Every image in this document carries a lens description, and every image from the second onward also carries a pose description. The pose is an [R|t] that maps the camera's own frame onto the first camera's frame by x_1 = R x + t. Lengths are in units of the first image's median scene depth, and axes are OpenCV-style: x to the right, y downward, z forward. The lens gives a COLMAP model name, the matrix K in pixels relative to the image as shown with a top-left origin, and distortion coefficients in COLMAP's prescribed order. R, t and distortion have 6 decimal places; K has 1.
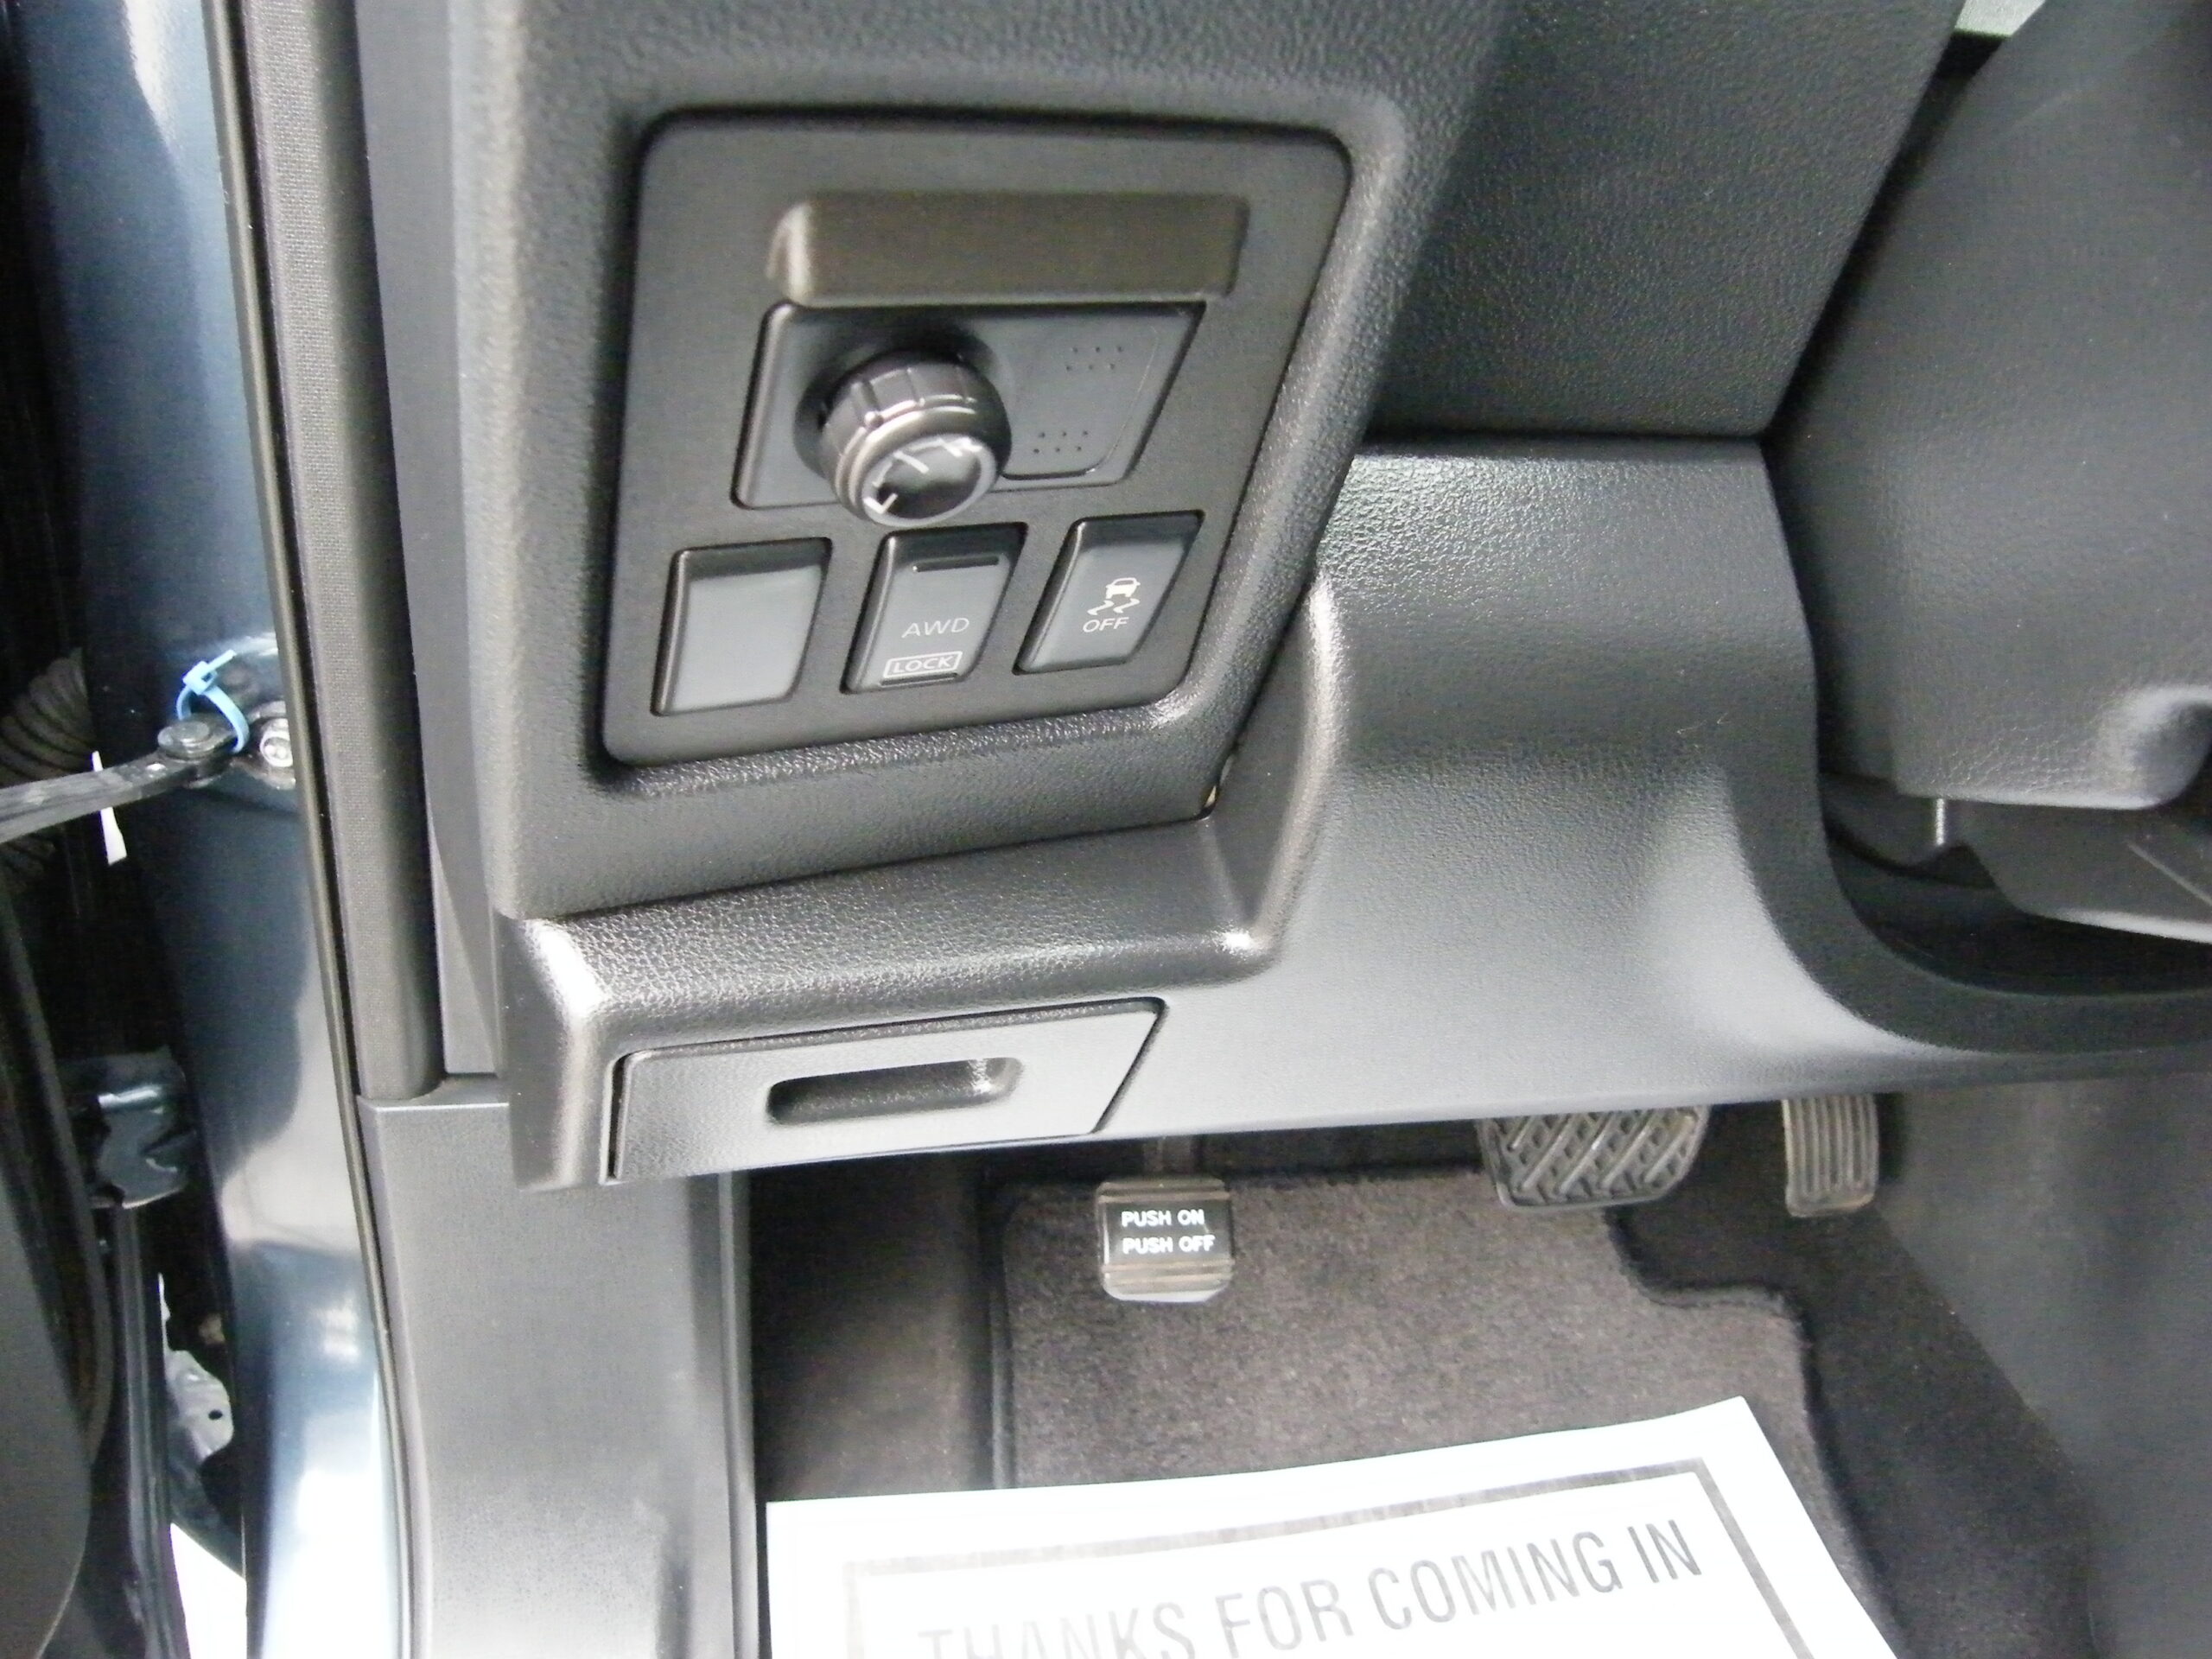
lens RADIAL K [[1757.5, 0, 1106.4], [0, 1757.5, 823.2], [0, 0, 1]] dist [-0.108437, 0.085213]
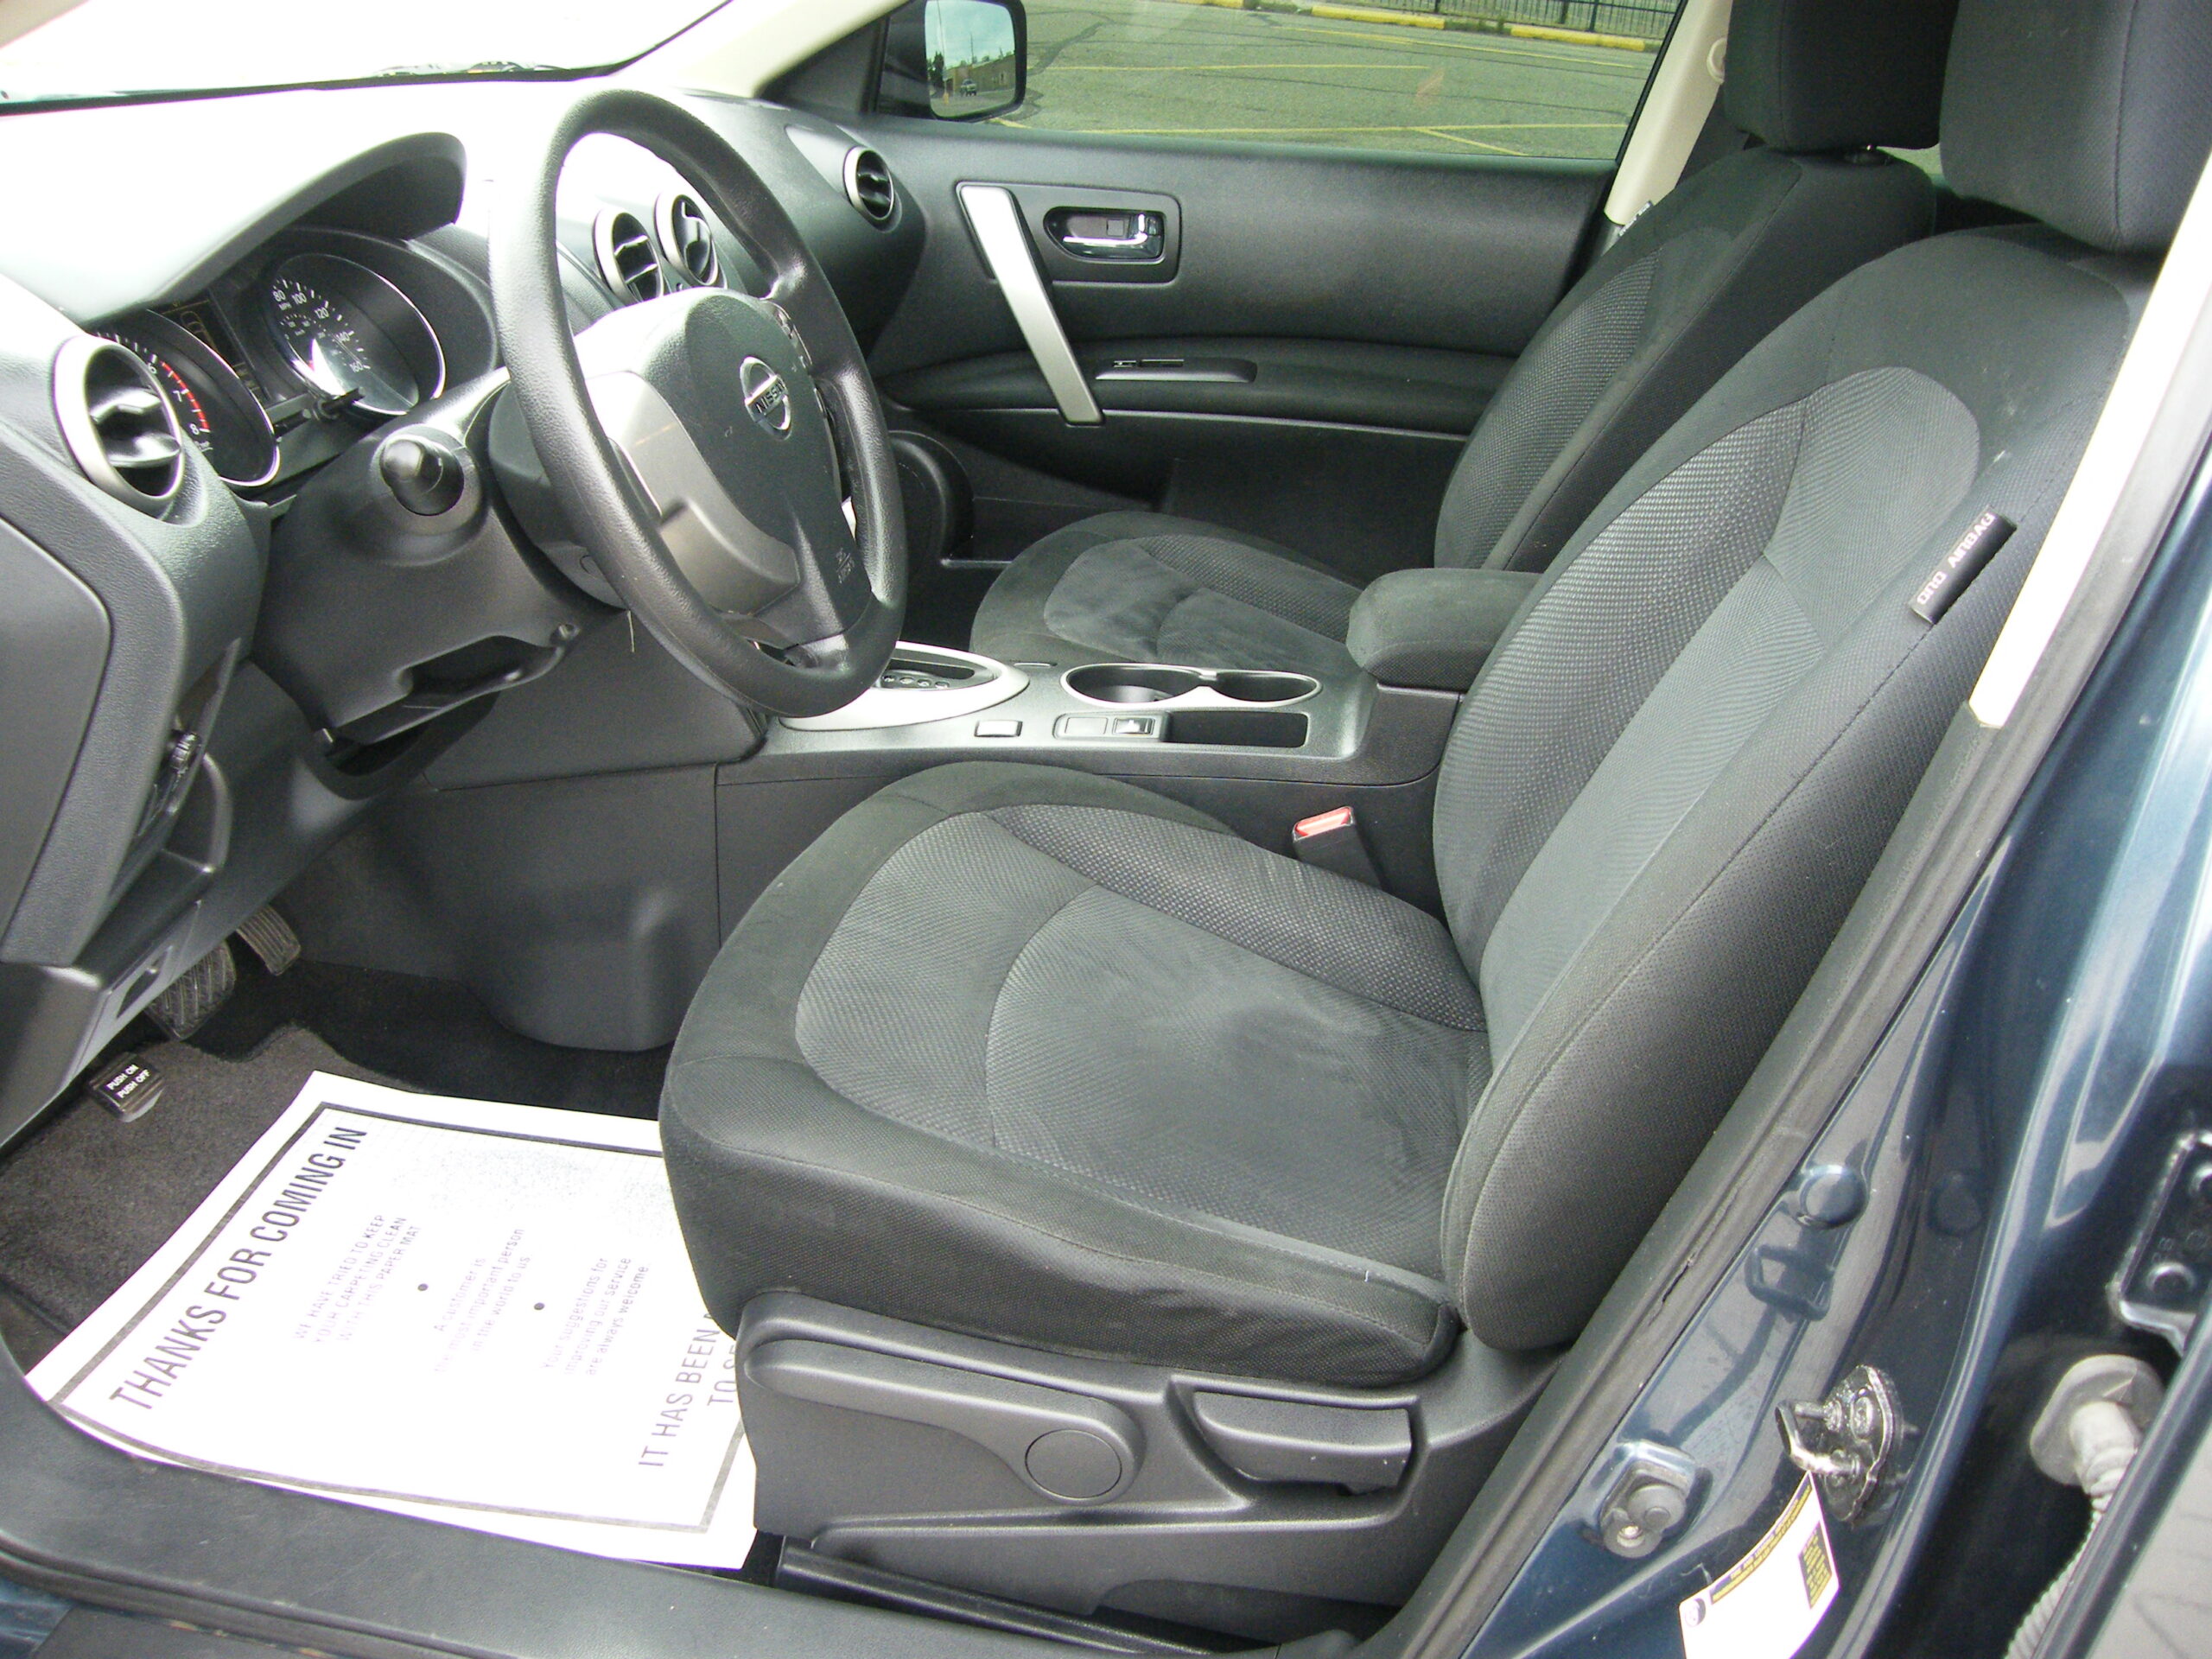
lens RADIAL K [[1757.5, 0, 1111.4], [0, 1757.5, 831.8], [0, 0, 1]] dist [-0.108437, 0.085213]
pose [[0.335535, -0.502872, 0.796578, -0.805637], [0.460450, 0.825252, 0.327023, -0.110664], [-0.821828, 0.257057, 0.508449, -0.847815]]
